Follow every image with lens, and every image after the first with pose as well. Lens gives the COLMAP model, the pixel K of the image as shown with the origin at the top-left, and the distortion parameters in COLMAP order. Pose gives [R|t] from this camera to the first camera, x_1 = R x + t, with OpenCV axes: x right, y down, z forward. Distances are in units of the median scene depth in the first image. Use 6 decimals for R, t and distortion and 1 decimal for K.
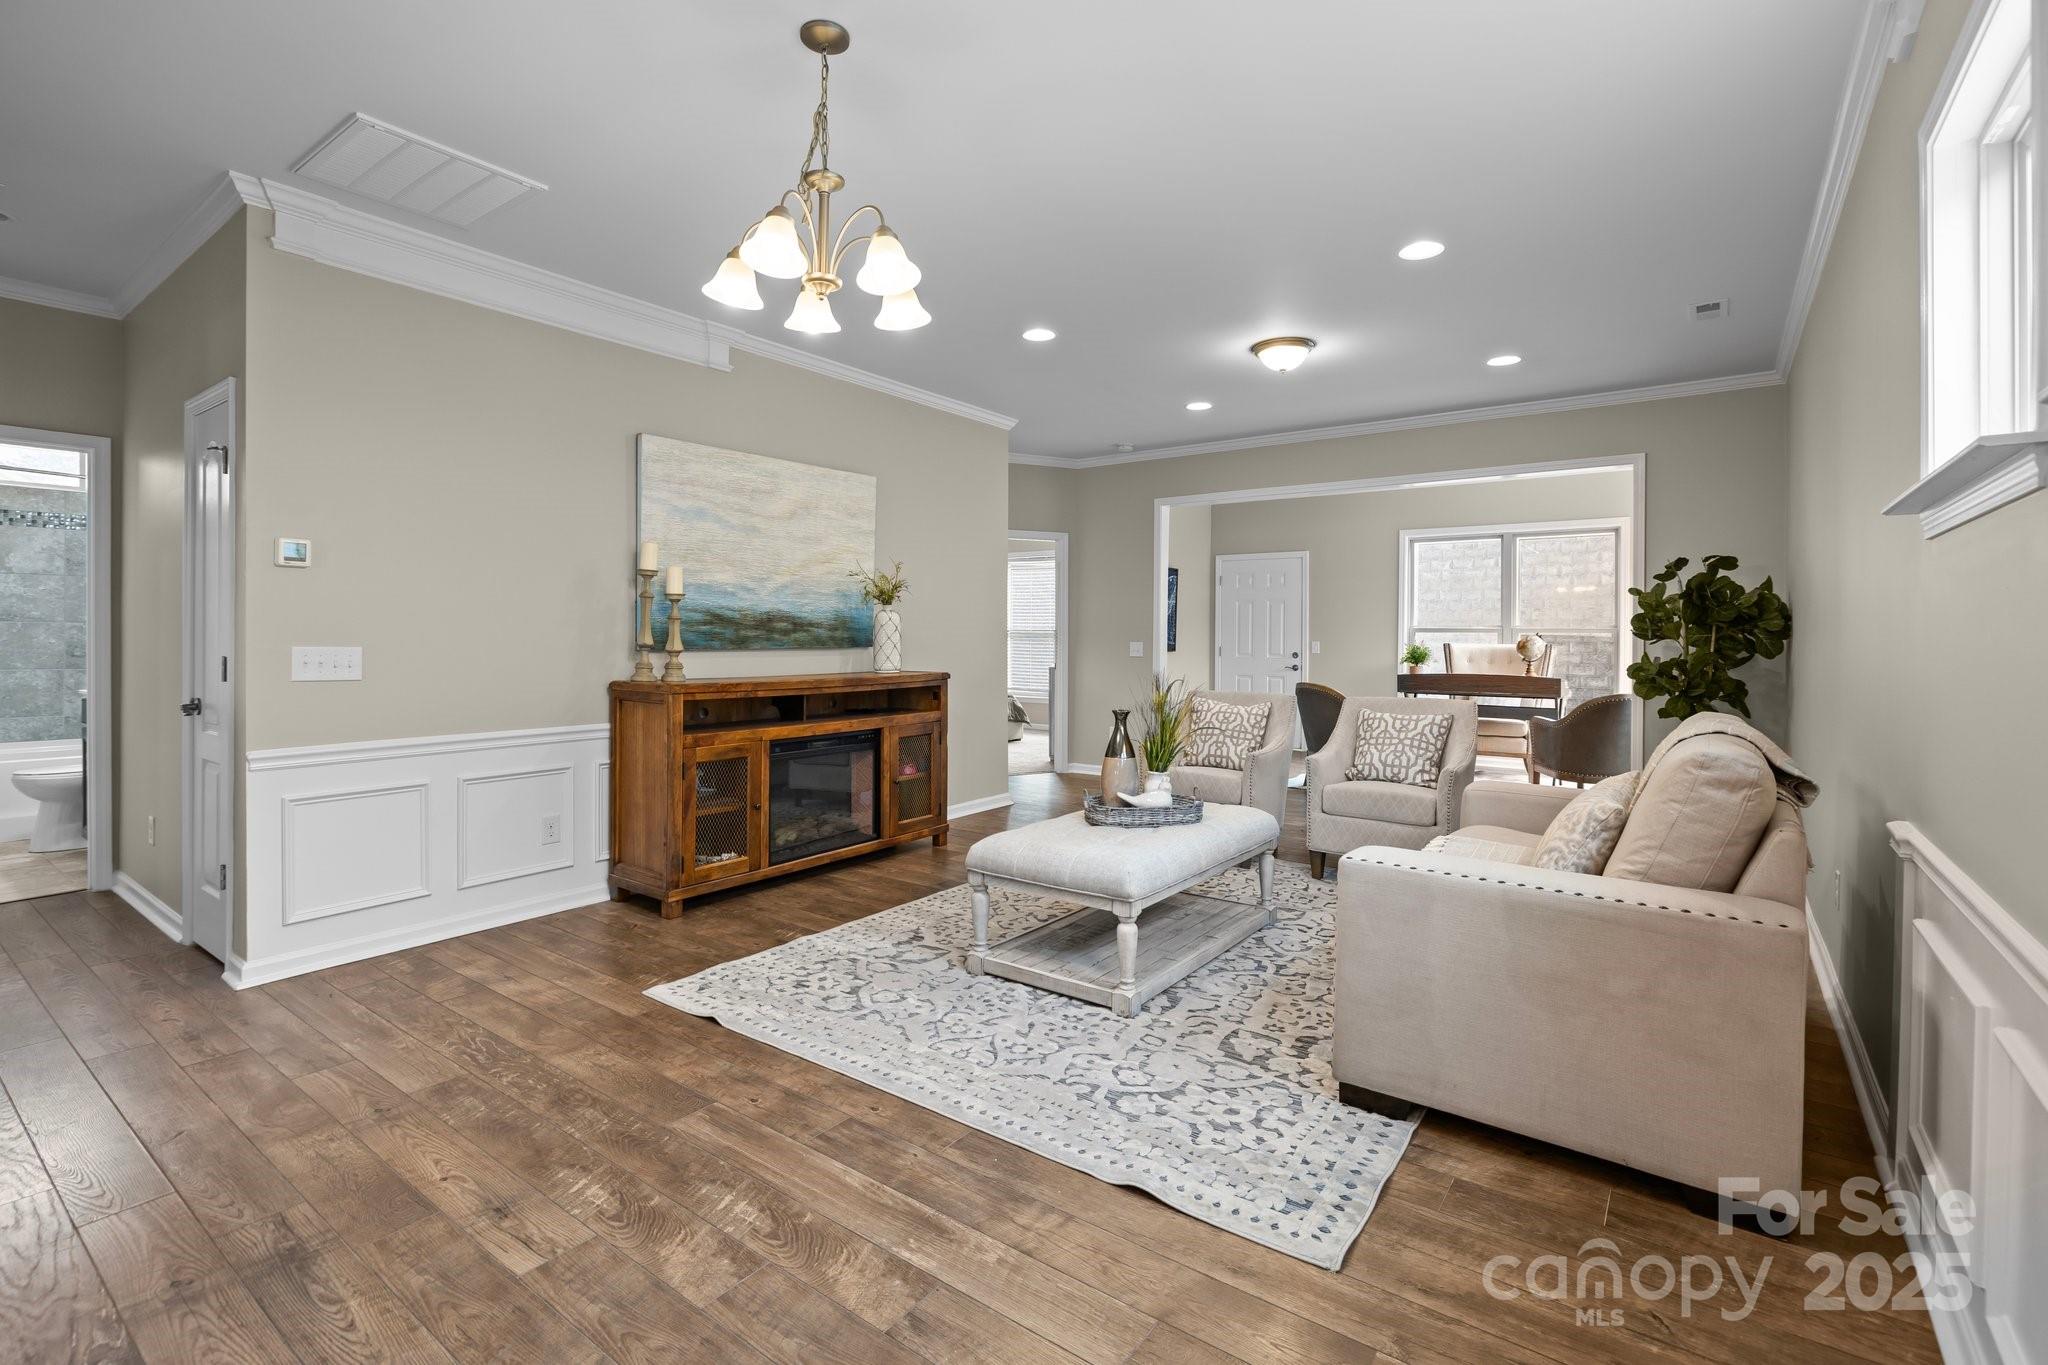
lens RADIAL K [[925.1, 0, 1017.0], [0, 925.1, 634.7], [0, 0, 1]] dist [-0.002164, -0.000091]
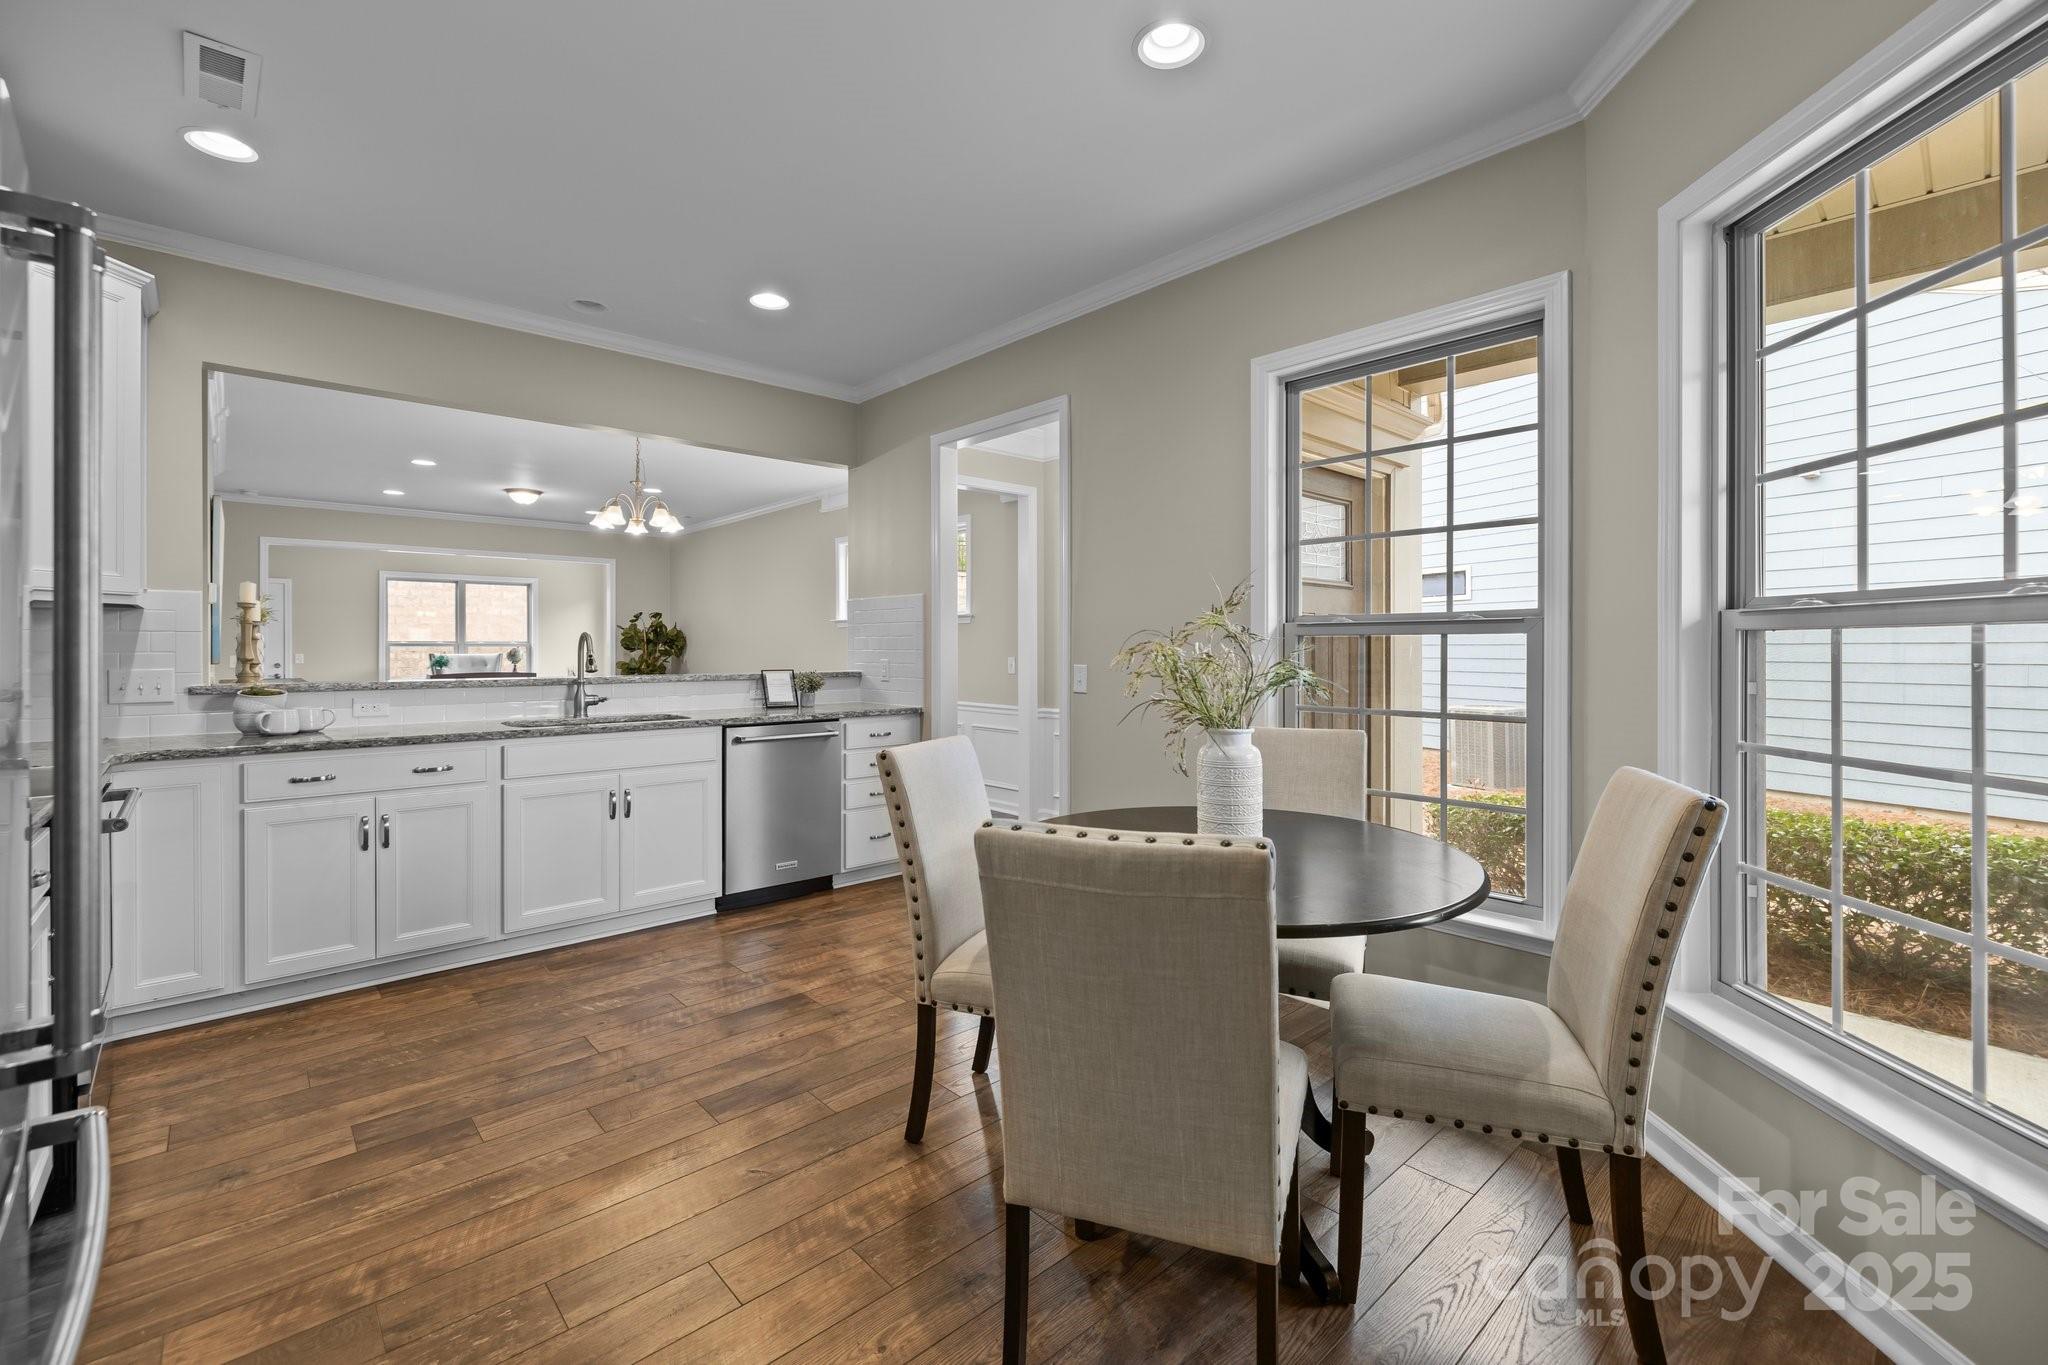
lens RADIAL K [[863.1, 0, 1004.0], [0, 863.1, 654.0], [0, 0, 1]] dist [0.001295, -0.000068]
pose [[0.202119, -0.012437, 0.979282, -1.411103], [0.002119, 0.999923, 0.012262, -0.010039], [-0.979359, -0.000404, 0.202130, -0.325256]]
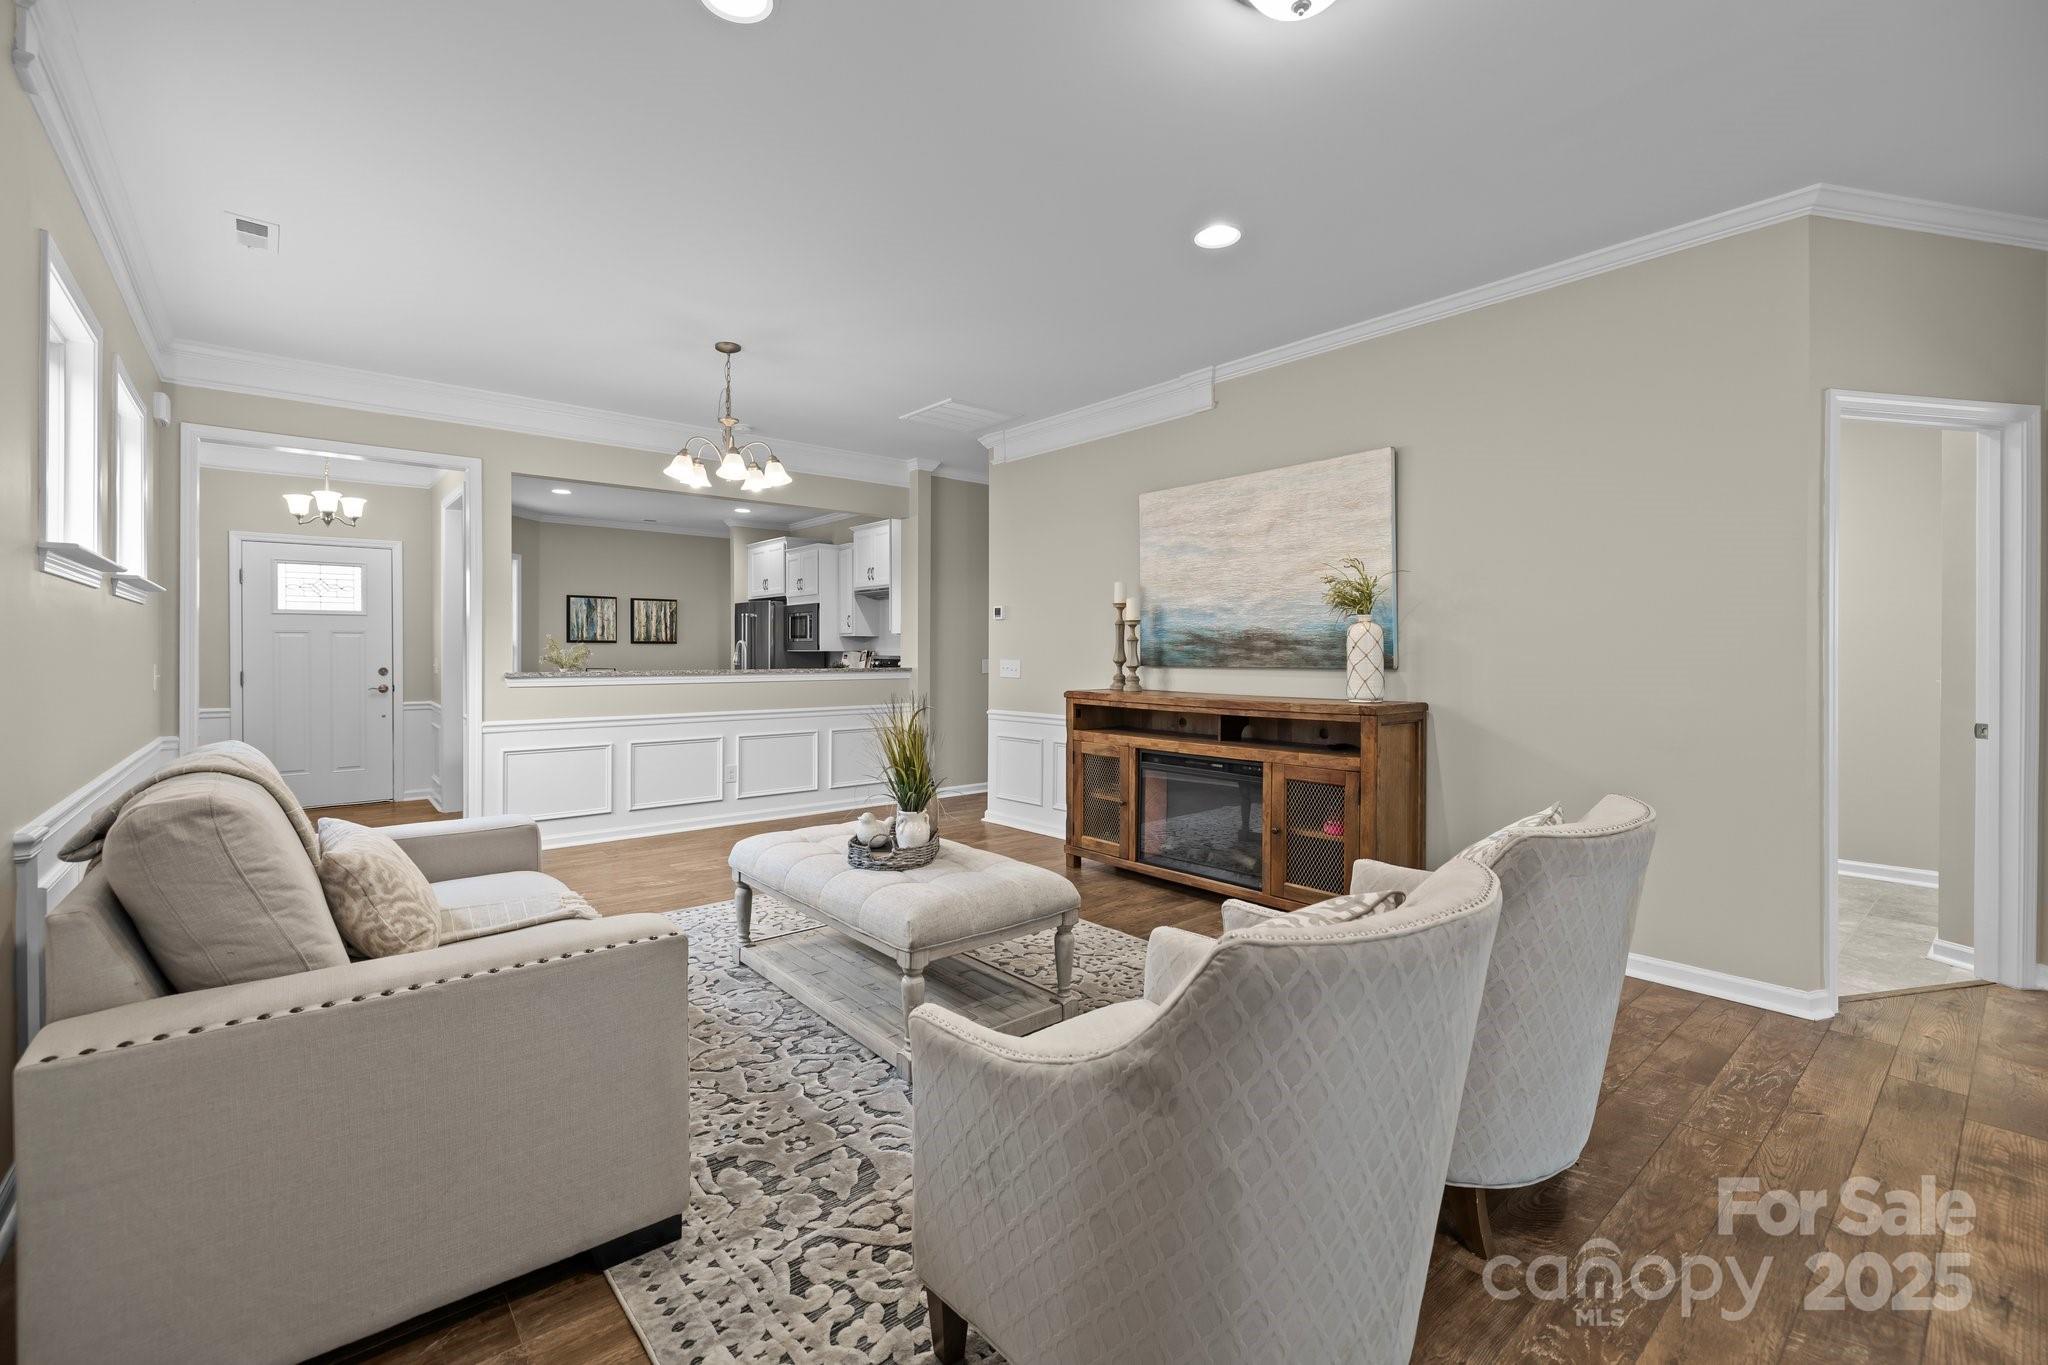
lens RADIAL K [[868.6, 0, 1003.2], [0, 868.6, 649.0], [0, 0, 1]] dist [-0.000544, 0.000116]
pose [[-0.235343, -0.007918, -0.971880, 0.819093], [-0.001646, 0.999969, -0.007748, 0.003308], [0.971911, -0.000223, -0.235349, 1.134791]]
